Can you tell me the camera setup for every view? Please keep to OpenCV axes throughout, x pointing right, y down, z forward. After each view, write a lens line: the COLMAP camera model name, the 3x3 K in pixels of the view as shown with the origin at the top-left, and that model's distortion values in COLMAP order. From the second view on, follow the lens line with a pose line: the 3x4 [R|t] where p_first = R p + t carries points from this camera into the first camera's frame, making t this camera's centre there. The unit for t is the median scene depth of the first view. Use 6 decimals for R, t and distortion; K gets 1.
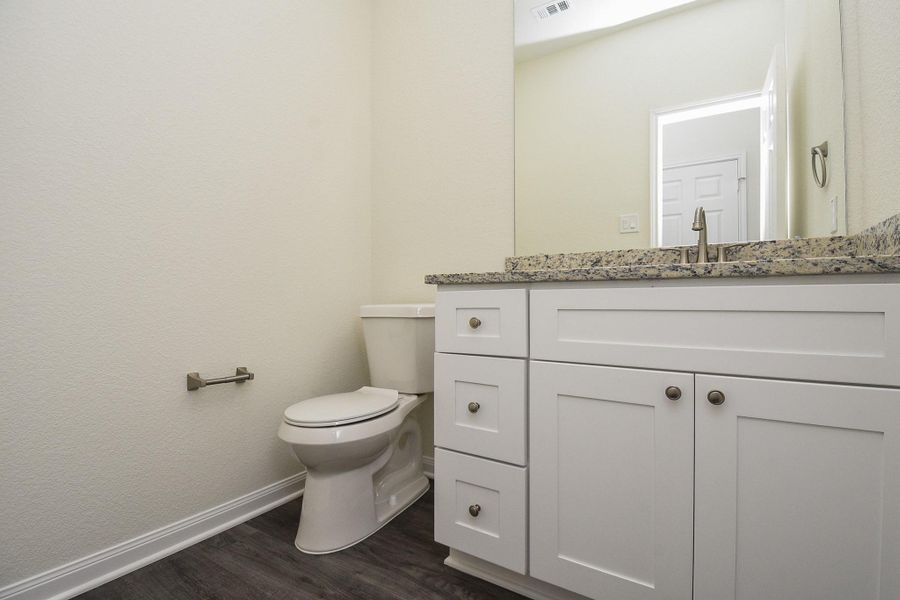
lens RADIAL K [[416.3, 0, 456.3], [0, 416.3, 302.0], [0, 0, 1]] dist [0.017968, -0.024413]
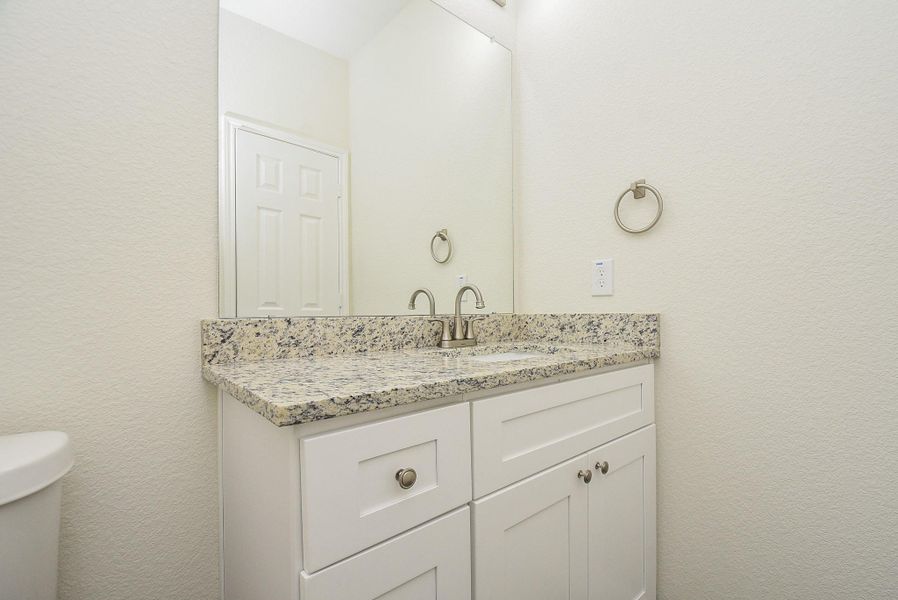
lens RADIAL K [[415.4, 0, 455.3], [0, 415.4, 302.0], [0, 0, 1]] dist [0.017968, -0.024413]
pose [[0.245370, 0.004866, 0.969417, -0.451109], [0.008633, 0.999937, -0.007205, -0.170173], [-0.969391, 0.010137, 0.245312, 0.750571]]
